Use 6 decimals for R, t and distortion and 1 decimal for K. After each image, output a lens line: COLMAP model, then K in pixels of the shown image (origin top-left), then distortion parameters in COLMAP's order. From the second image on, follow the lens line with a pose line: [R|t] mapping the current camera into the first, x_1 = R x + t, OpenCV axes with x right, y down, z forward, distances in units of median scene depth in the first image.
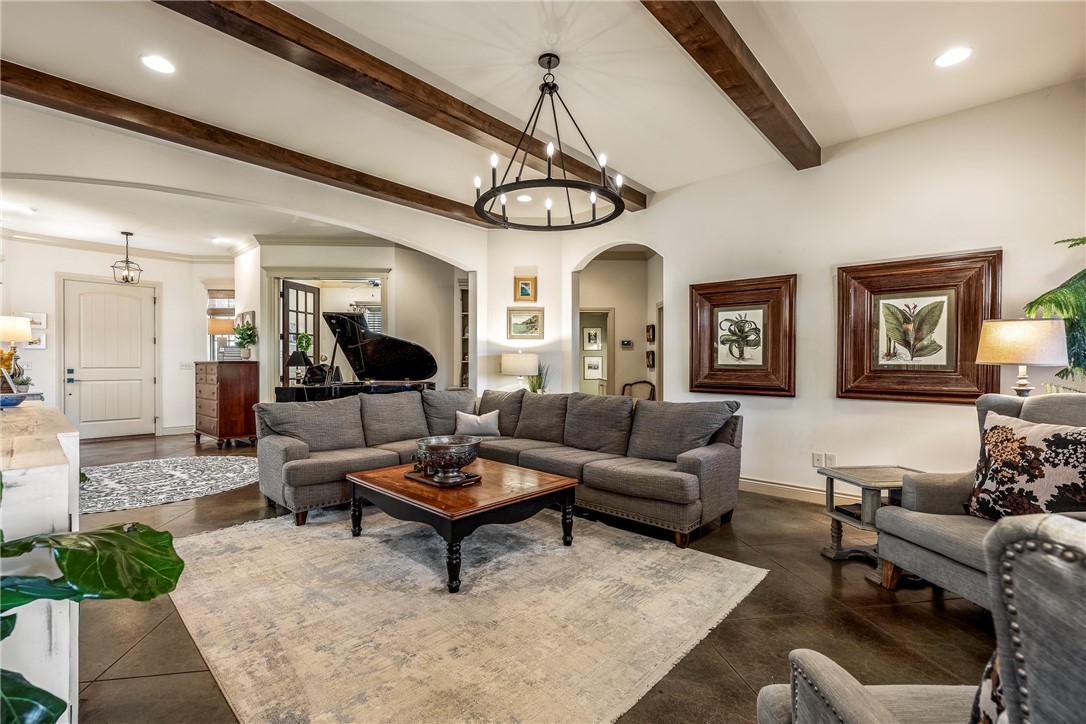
lens RADIAL K [[495.5, 0, 536.6], [0, 495.5, 365.7], [0, 0, 1]] dist [-0.001998, -0.001491]
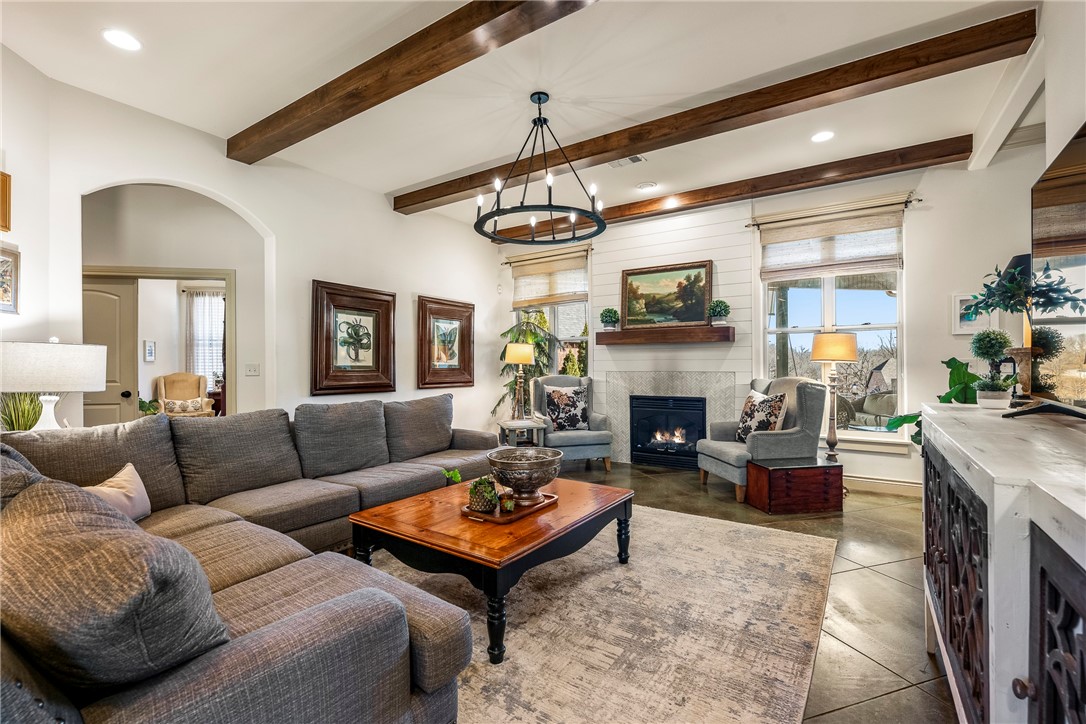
lens RADIAL K [[495.5, 0, 547.0], [0, 495.5, 362.5], [0, 0, 1]] dist [-0.001998, -0.001491]
pose [[-0.199921, 0.007621, 0.979782, -0.739739], [0.012461, 0.999909, -0.005235, 0.001704], [-0.979733, 0.011163, -0.199998, 0.828668]]
